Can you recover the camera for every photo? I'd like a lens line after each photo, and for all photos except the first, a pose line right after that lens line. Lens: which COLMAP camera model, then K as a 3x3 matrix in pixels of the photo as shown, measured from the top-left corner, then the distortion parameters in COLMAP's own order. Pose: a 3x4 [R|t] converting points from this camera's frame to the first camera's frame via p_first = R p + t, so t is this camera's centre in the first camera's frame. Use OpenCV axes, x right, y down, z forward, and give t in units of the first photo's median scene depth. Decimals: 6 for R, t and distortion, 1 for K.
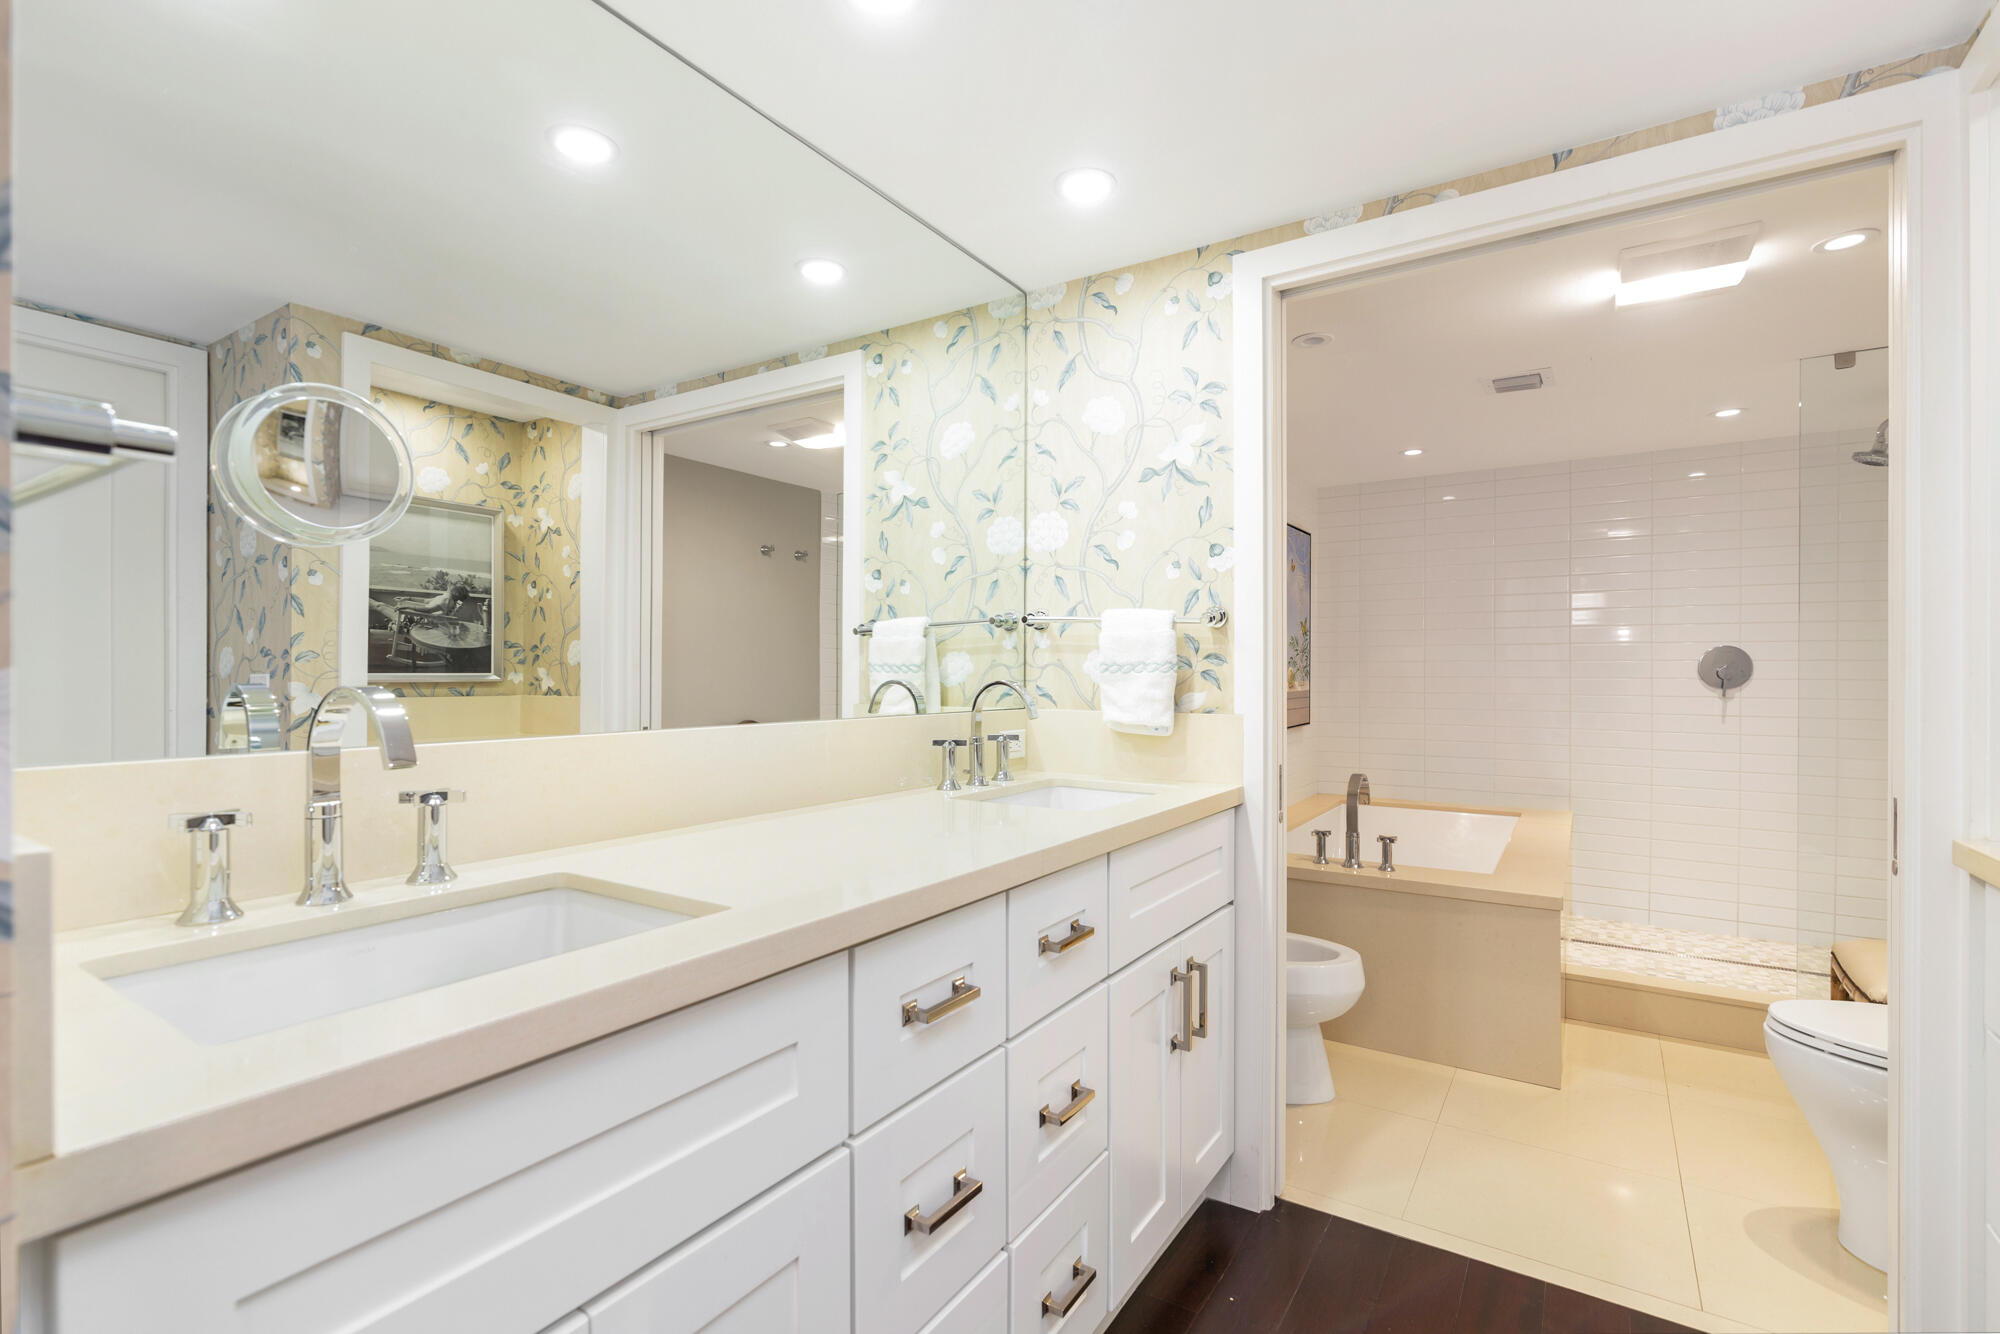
lens RADIAL K [[911.8, 0, 987.9], [0, 911.8, 667.4], [0, 0, 1]] dist [-0.001407, 0.000768]
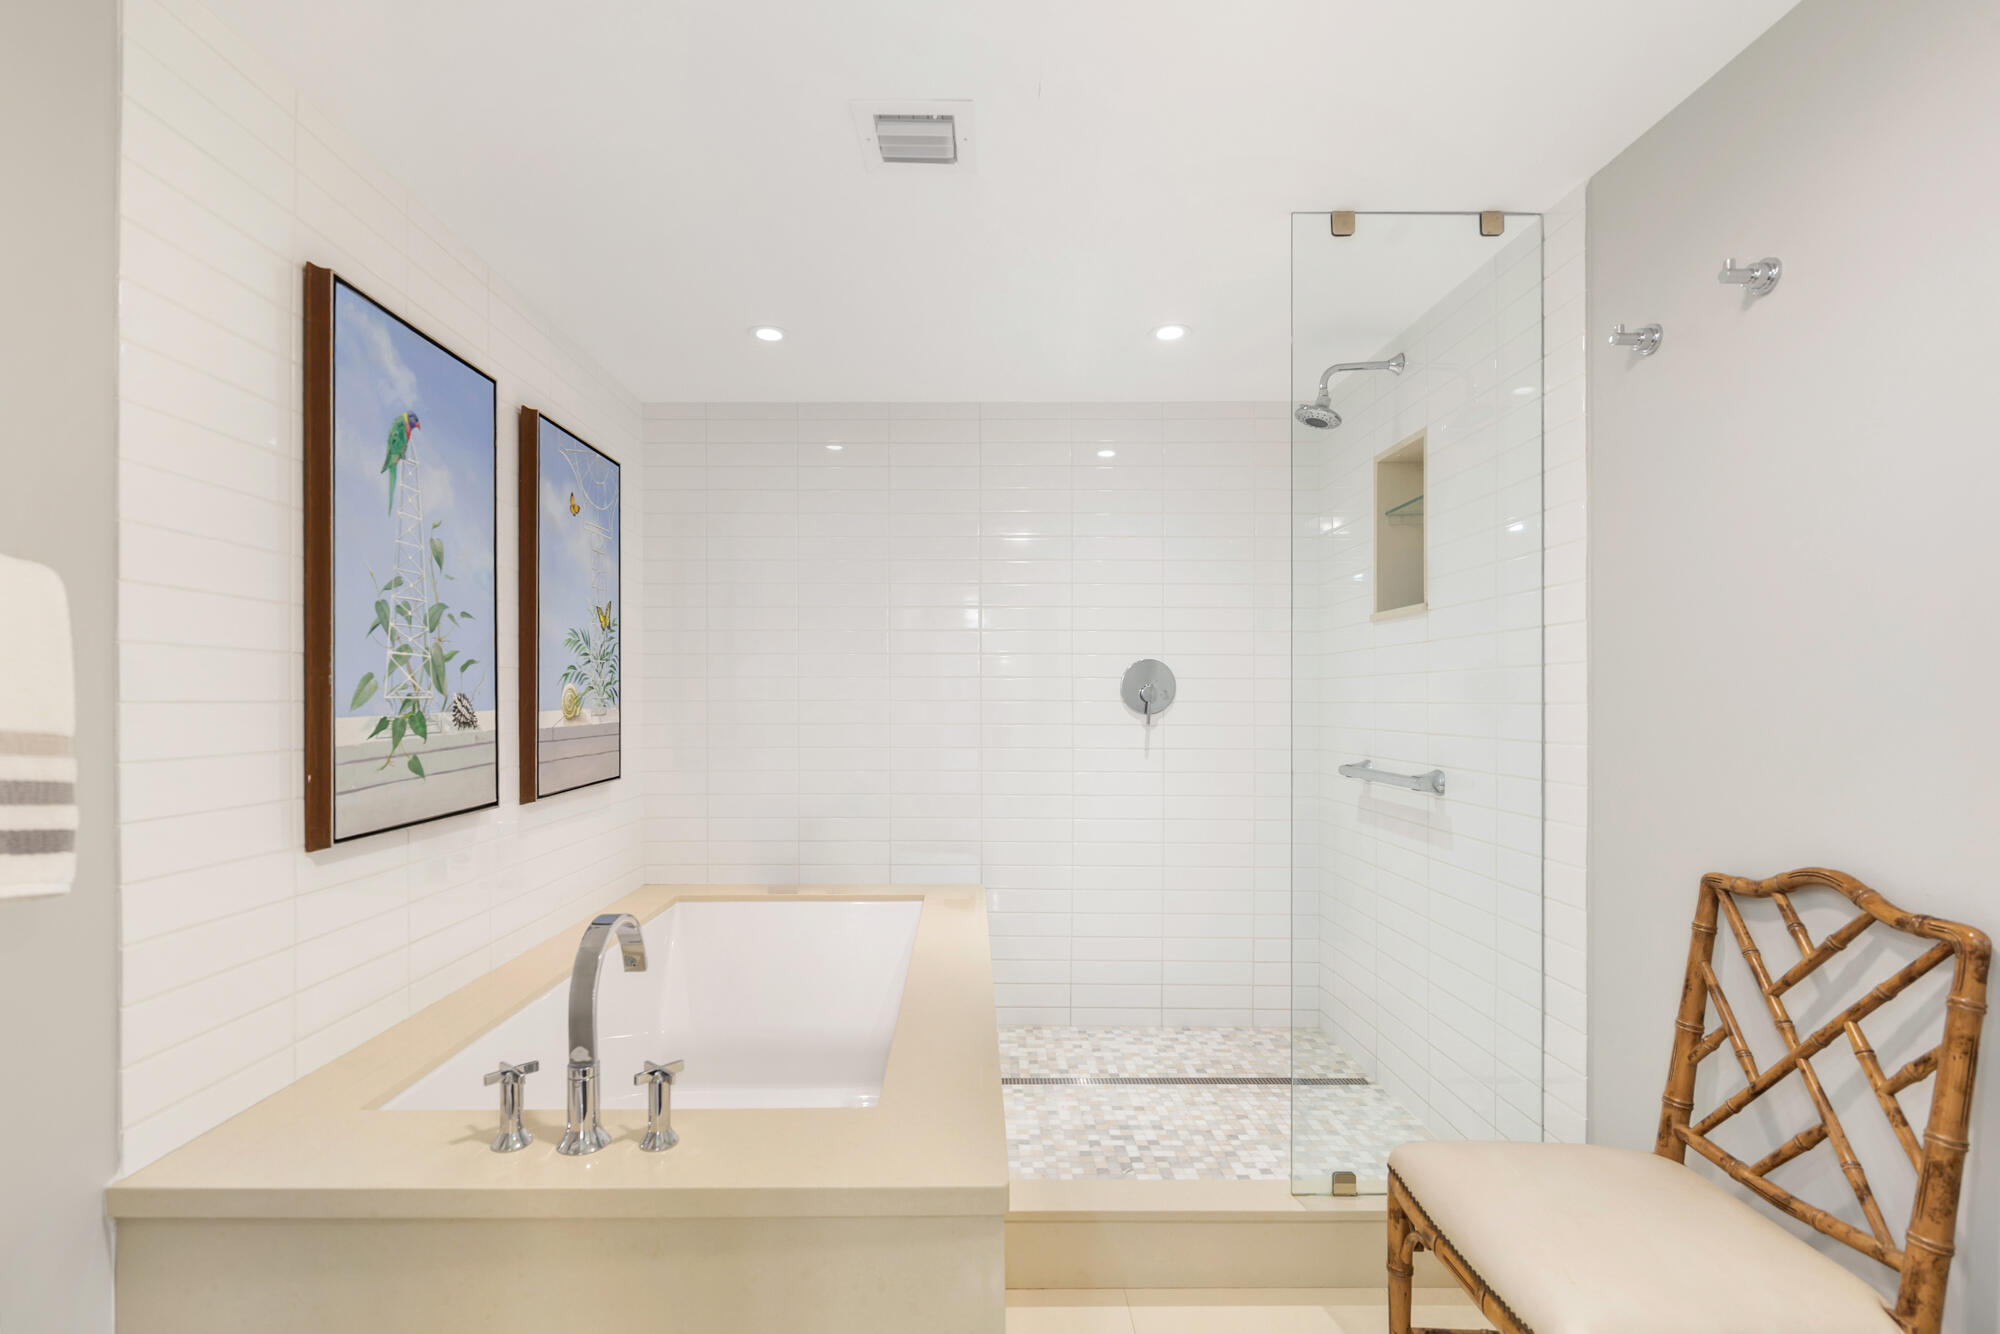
lens RADIAL K [[911.8, 0, 984.3], [0, 911.8, 706.2], [0, 0, 1]] dist [-0.001407, 0.000768]
pose [[0.825610, -0.003471, 0.564231, 0.271253], [0.000177, 0.999983, 0.005892, 0.013369], [-0.564242, -0.004765, 0.825596, 0.469554]]
